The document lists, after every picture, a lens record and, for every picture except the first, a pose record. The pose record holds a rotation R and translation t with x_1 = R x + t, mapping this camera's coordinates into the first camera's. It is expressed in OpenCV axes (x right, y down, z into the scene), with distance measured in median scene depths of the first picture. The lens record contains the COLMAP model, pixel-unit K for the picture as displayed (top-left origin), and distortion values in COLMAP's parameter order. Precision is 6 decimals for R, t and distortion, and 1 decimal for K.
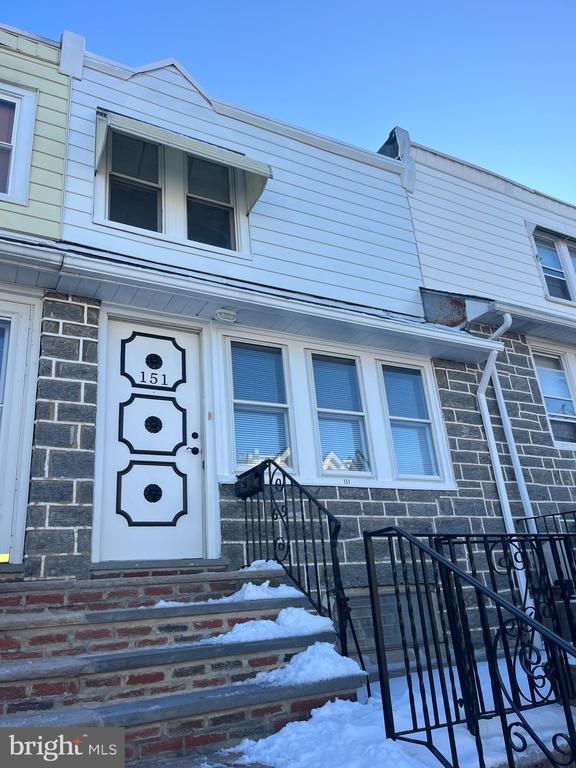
lens RADIAL K [[578.0, 0, 288.0], [0, 578.0, 384.0], [0, 0, 1]] dist [0.079856, -0.114417]
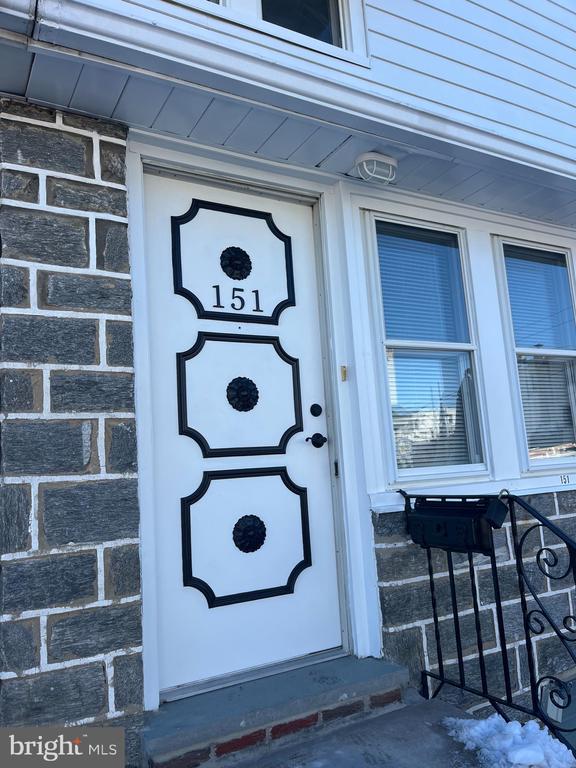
lens RADIAL K [[578.0, 0, 288.0], [0, 578.0, 384.0], [0, 0, 1]] dist [0.079856, -0.114417]
pose [[0.999856, 0.016938, 0.001023, -0.198908], [-0.016740, 0.974662, 0.223055, -0.053529], [0.002781, -0.223040, 0.974805, 0.527474]]
